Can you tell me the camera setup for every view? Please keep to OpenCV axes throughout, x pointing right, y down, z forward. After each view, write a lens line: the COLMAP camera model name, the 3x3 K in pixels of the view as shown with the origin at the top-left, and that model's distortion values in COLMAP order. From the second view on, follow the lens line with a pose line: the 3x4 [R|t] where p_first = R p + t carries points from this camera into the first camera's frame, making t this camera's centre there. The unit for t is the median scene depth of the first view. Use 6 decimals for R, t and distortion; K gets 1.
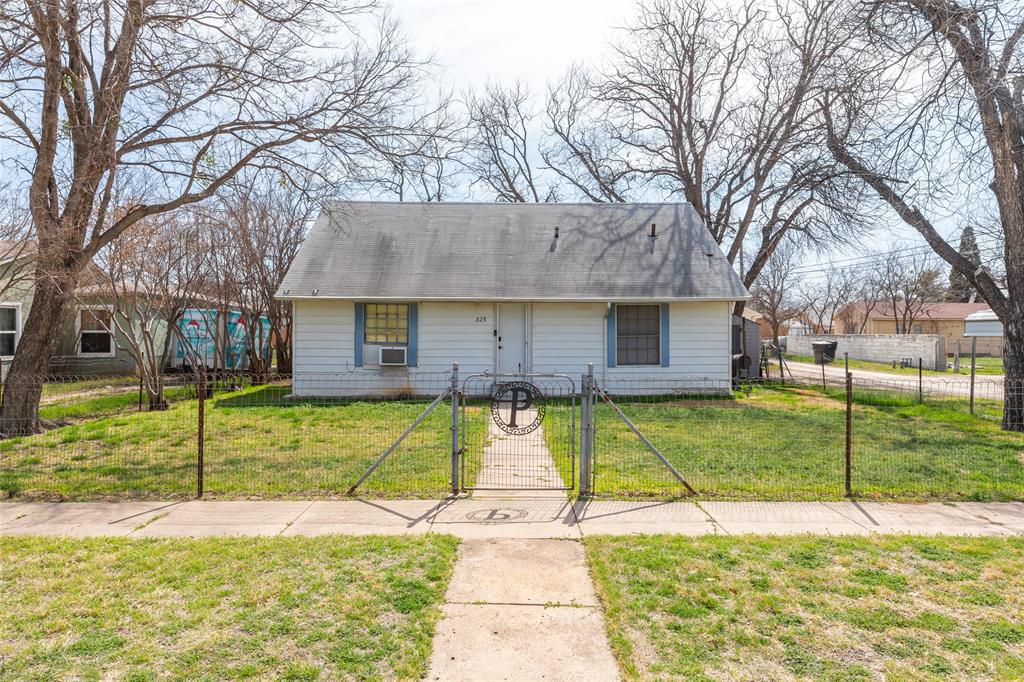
lens RADIAL K [[659.5, 0, 511.9], [0, 659.5, 340.1], [0, 0, 1]] dist [0.003992, -0.000007]
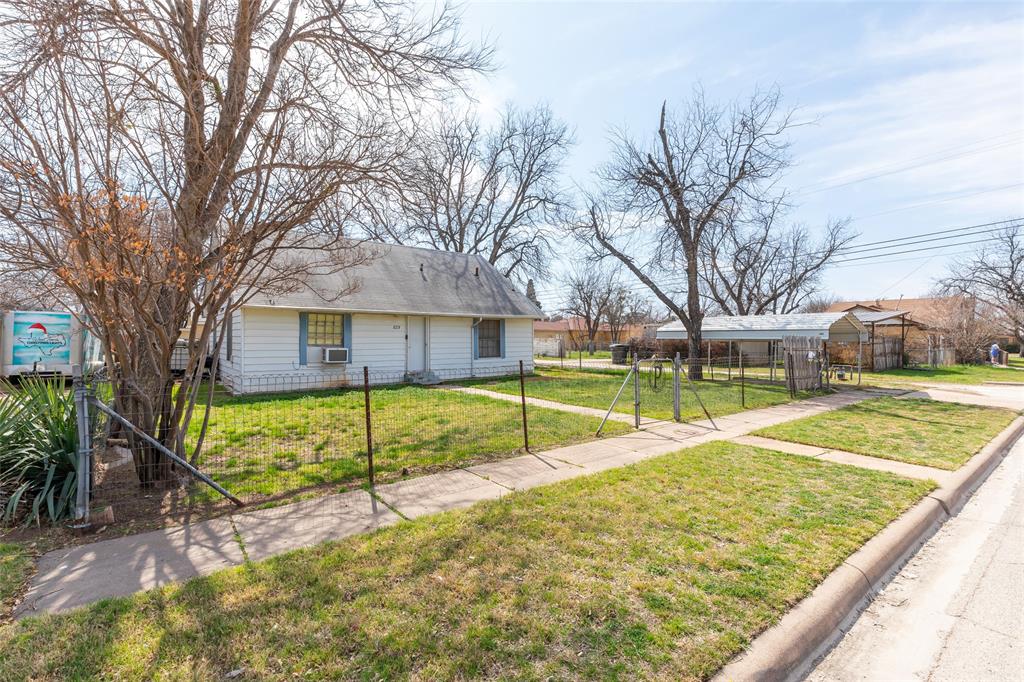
lens RADIAL K [[461.6, 0, 511.9], [0, 461.6, 338.6], [0, 0, 1]] dist [0.014390, 0.000379]
pose [[0.787985, -0.001140, 0.615693, -0.450187], [0.007425, 0.999943, -0.007651, 0.001435], [-0.615649, 0.010600, 0.787949, 0.095334]]
